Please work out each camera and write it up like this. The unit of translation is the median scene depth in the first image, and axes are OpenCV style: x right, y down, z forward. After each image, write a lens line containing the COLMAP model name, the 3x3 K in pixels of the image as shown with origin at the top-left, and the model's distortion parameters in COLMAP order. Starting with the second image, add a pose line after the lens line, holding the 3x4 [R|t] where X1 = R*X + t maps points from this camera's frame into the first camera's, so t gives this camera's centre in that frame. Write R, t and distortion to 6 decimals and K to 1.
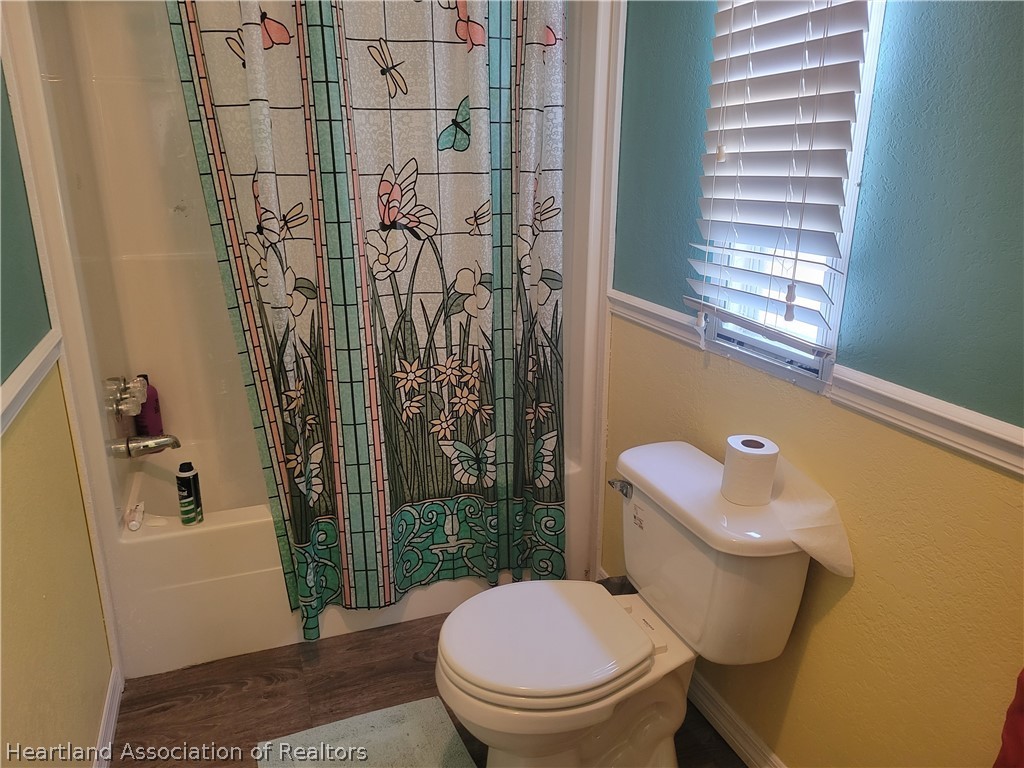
lens RADIAL K [[763.5, 0, 499.5], [0, 763.5, 405.1], [0, 0, 1]] dist [0.045555, -0.022369]
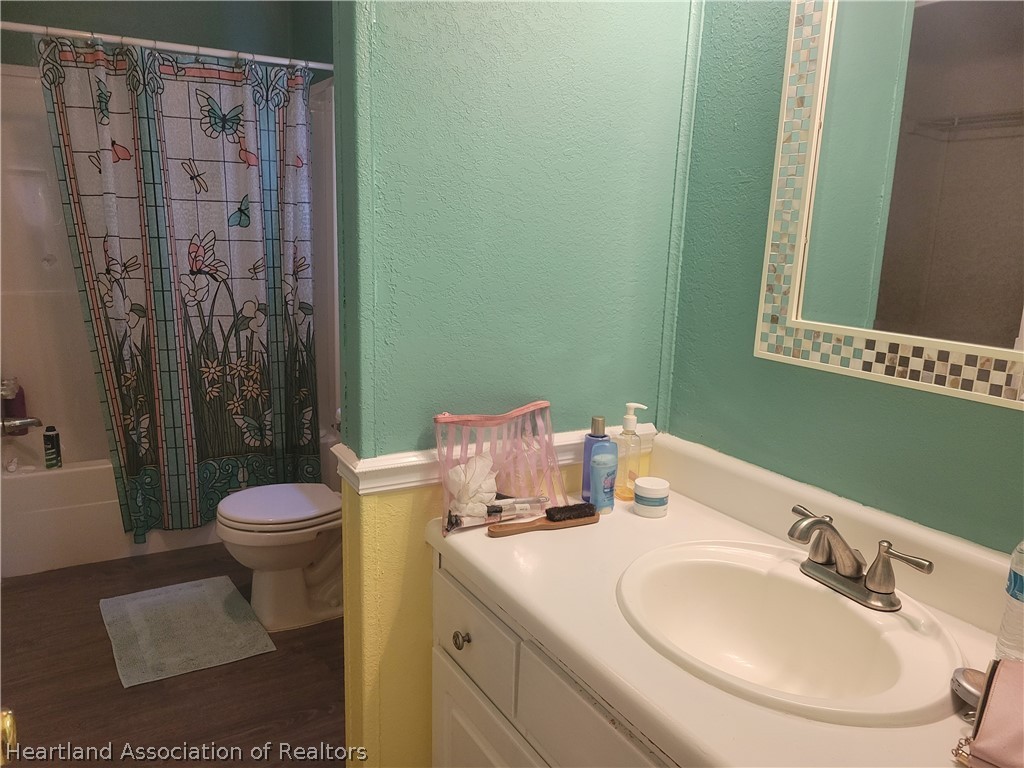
lens RADIAL K [[780.7, 0, 492.9], [0, 780.7, 413.8], [0, 0, 1]] dist [0.033074, -0.010685]
pose [[0.985315, -0.007599, 0.170576, 0.172320], [0.022108, 0.996277, -0.083324, 0.196028], [-0.169308, 0.085871, 0.981815, -0.633909]]
